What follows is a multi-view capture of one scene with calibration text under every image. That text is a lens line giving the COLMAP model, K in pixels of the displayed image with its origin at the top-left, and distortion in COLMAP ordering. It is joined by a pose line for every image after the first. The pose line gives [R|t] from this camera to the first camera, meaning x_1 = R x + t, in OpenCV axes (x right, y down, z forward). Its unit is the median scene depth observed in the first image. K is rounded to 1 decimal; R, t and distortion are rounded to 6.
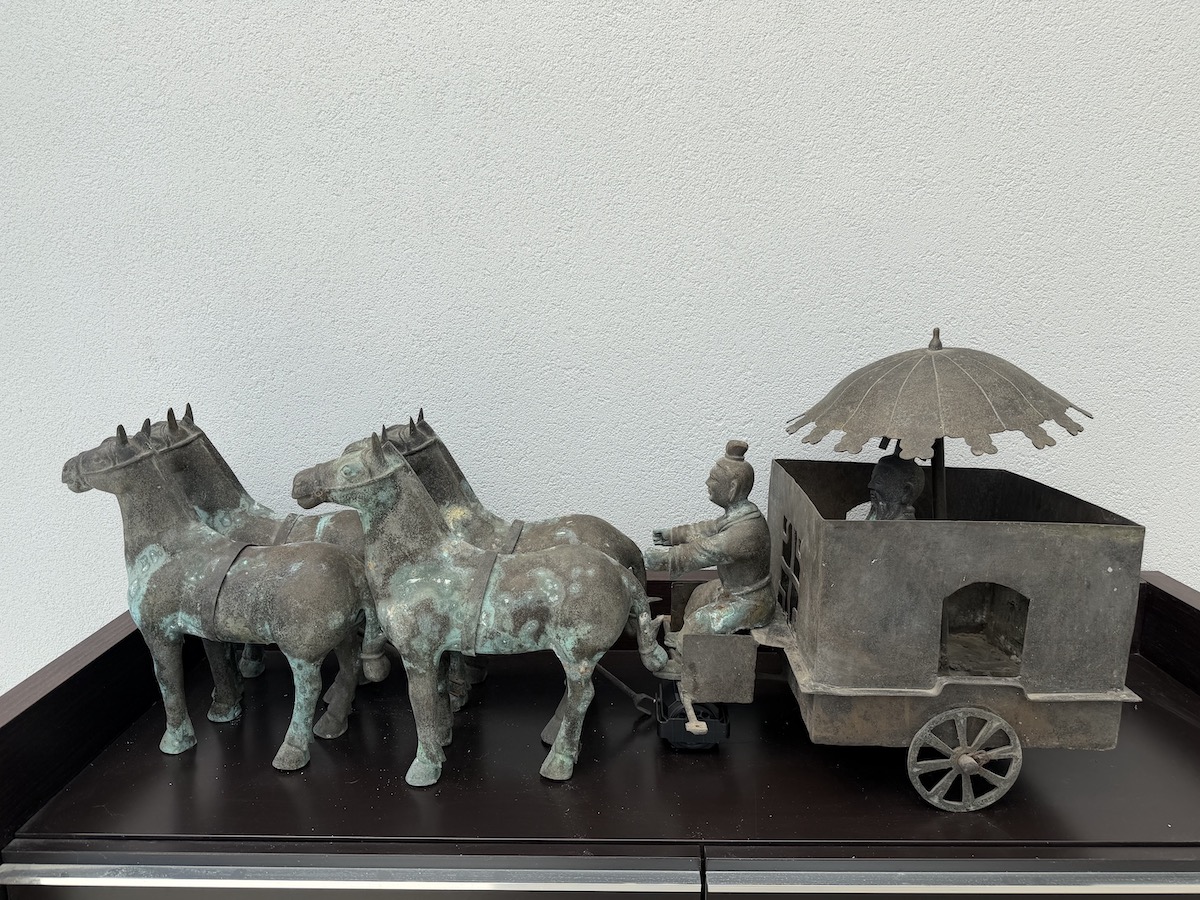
lens RADIAL K [[864.0, 0, 600.0], [0, 864.0, 450.0], [0, 0, 1]] dist [0.010571, -0.030623]
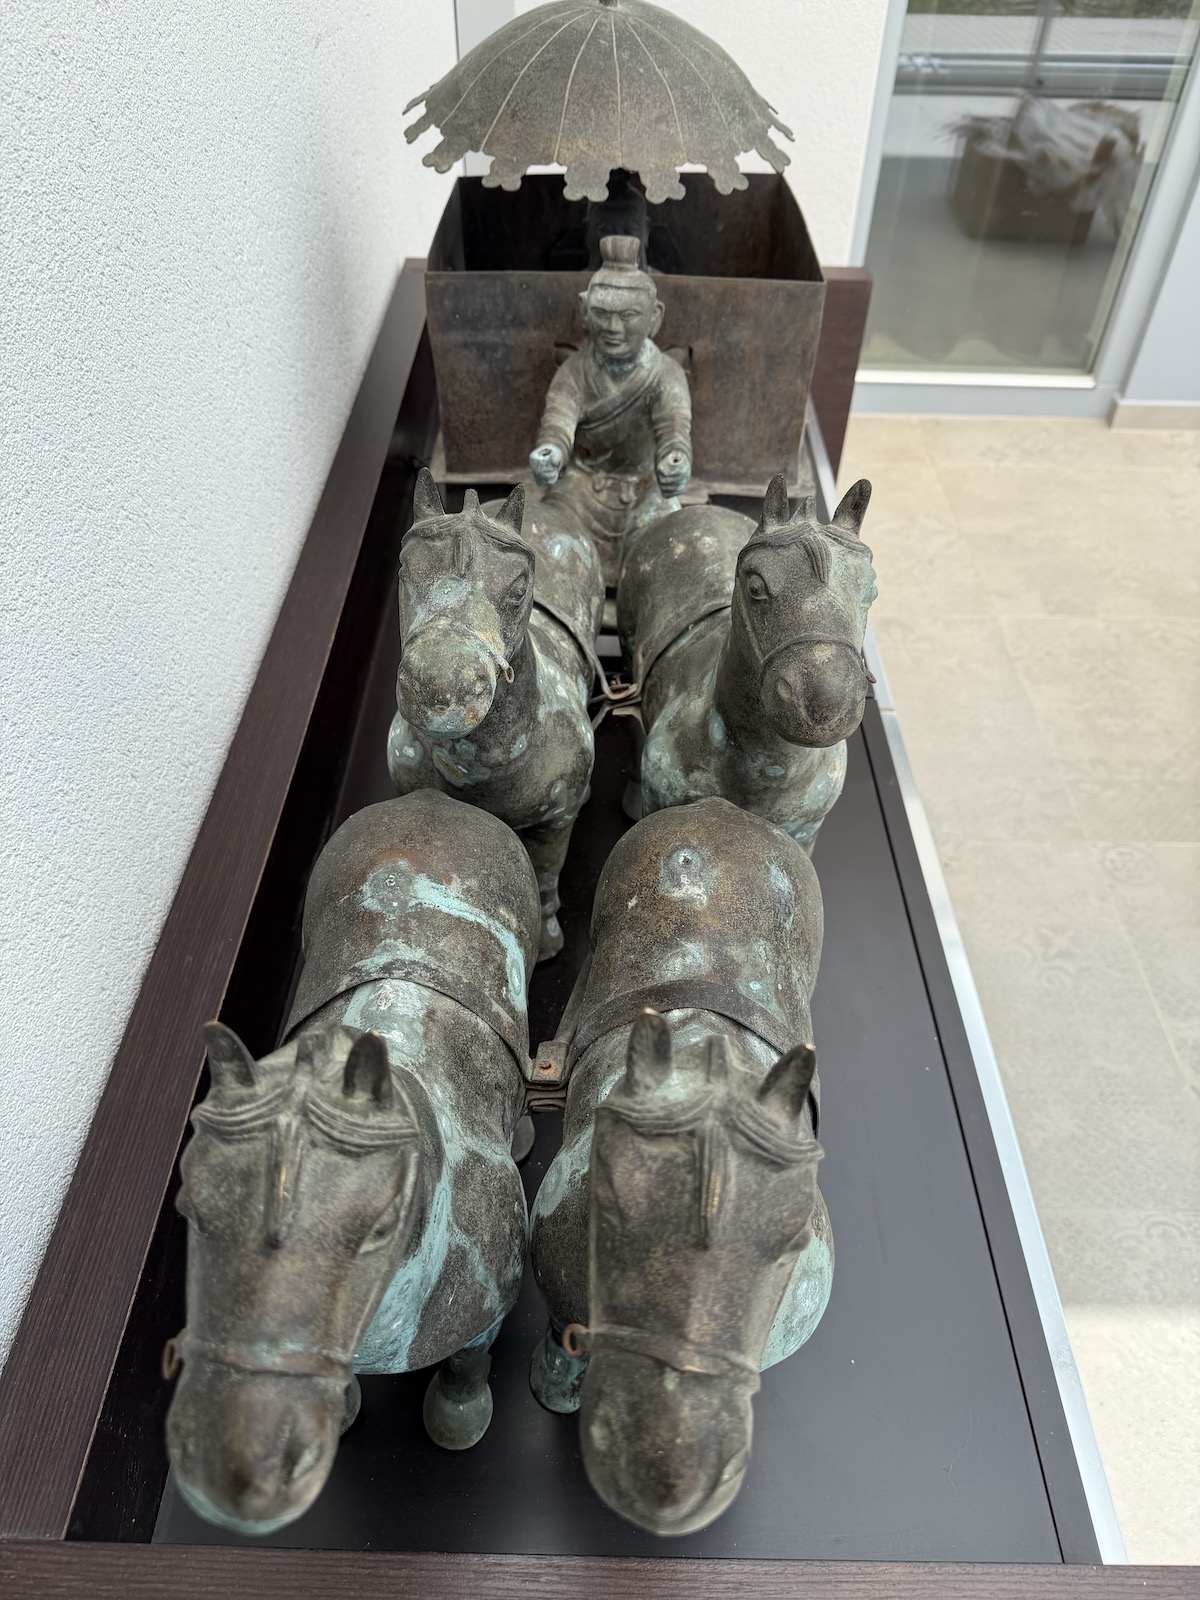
lens RADIAL K [[1152.0, 0, 595.7], [0, 1152.0, 799.2], [0, 0, 1]] dist [0.010571, -0.030623]
pose [[0.006708, -0.695831, 0.718174, -0.748953], [0.177749, 0.707583, 0.683909, -0.309794], [-0.984053, 0.123067, 0.128430, 1.023224]]
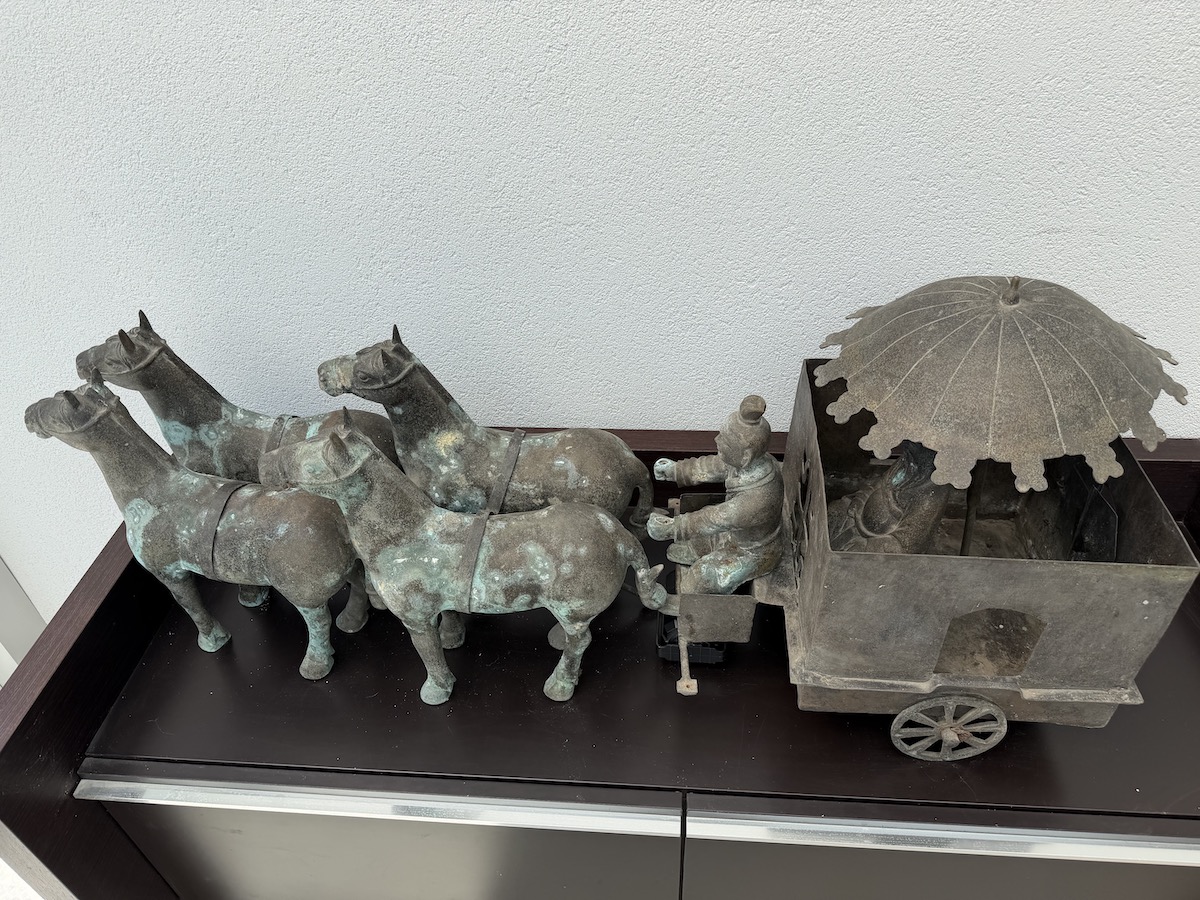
lens RADIAL K [[861.1, 0, 602.3], [0, 861.1, 457.9], [0, 0, 1]] dist [0.013011, -0.032772]
pose [[0.997065, 0.017533, -0.074530, 0.078805], [0.021010, 0.873404, 0.486543, -0.403766], [0.073626, -0.486681, 0.870472, 0.222944]]
